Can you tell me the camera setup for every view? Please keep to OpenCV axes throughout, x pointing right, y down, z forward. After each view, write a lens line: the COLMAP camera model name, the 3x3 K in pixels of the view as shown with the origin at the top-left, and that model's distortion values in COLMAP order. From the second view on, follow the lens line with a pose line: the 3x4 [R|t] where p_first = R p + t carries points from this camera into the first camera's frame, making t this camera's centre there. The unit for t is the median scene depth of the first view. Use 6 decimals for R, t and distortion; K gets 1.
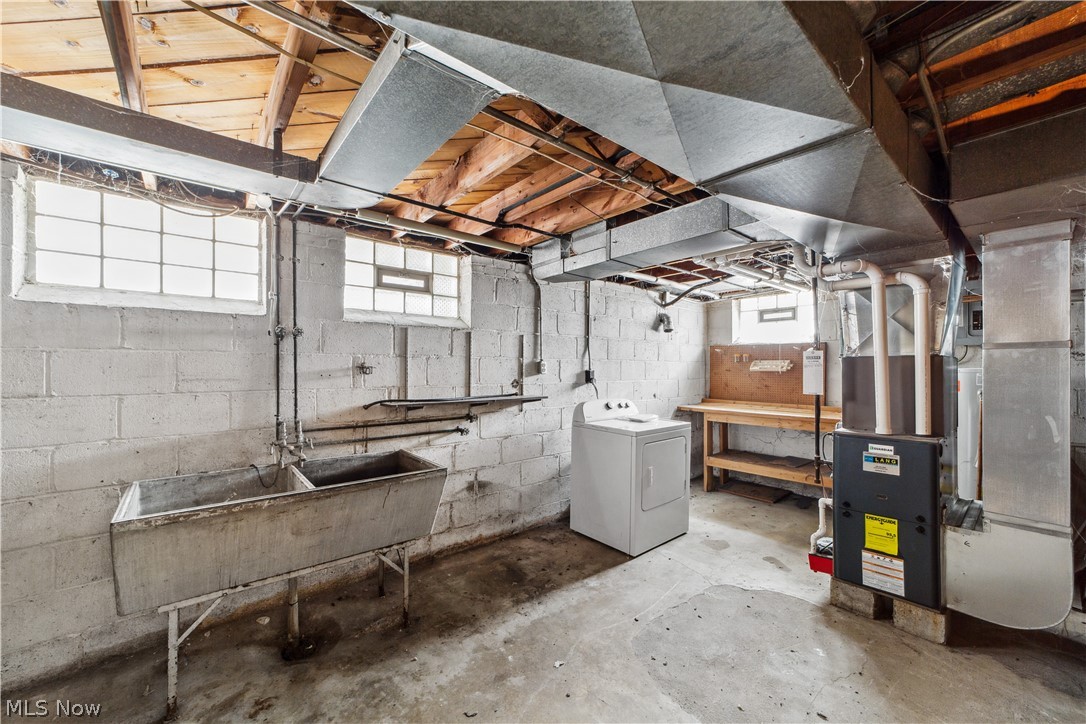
lens RADIAL K [[424.9, 0, 547.8], [0, 424.9, 362.9], [0, 0, 1]] dist [-0.002659, 0.000090]
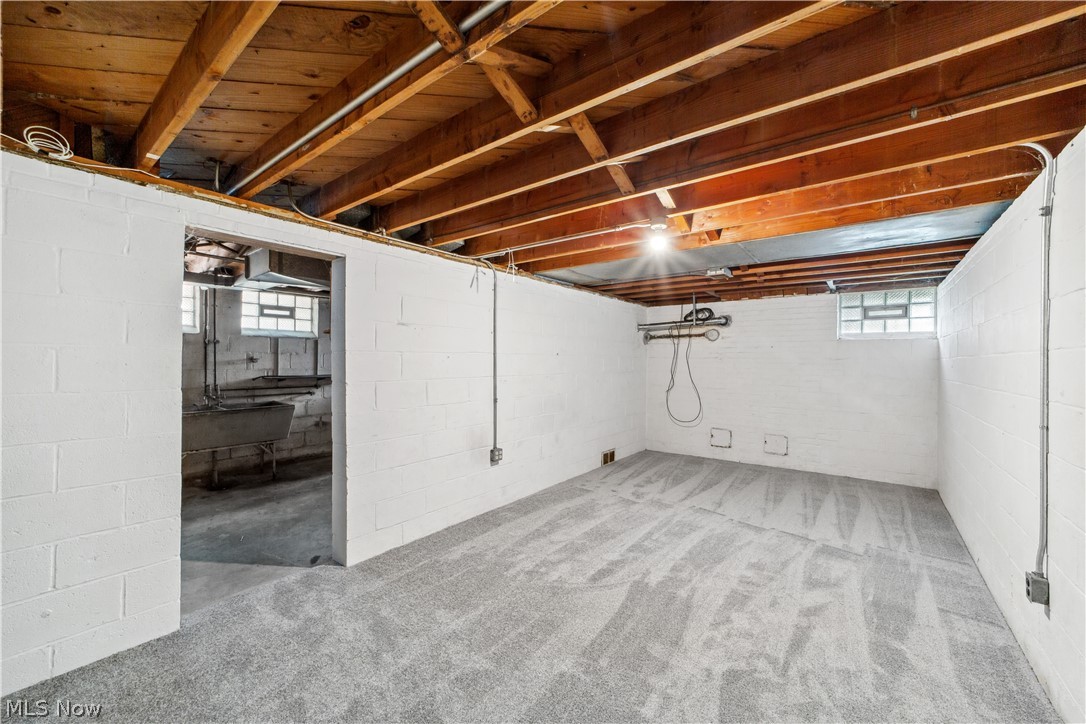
lens RADIAL K [[422.0, 0, 546.6], [0, 422.0, 357.5], [0, 0, 1]] dist [-0.001527, 0.000180]
pose [[0.979254, 0.005818, 0.202555, 0.463201], [-0.007085, 0.999960, 0.005531, -0.014638], [-0.202515, -0.006852, 0.979255, -1.089243]]
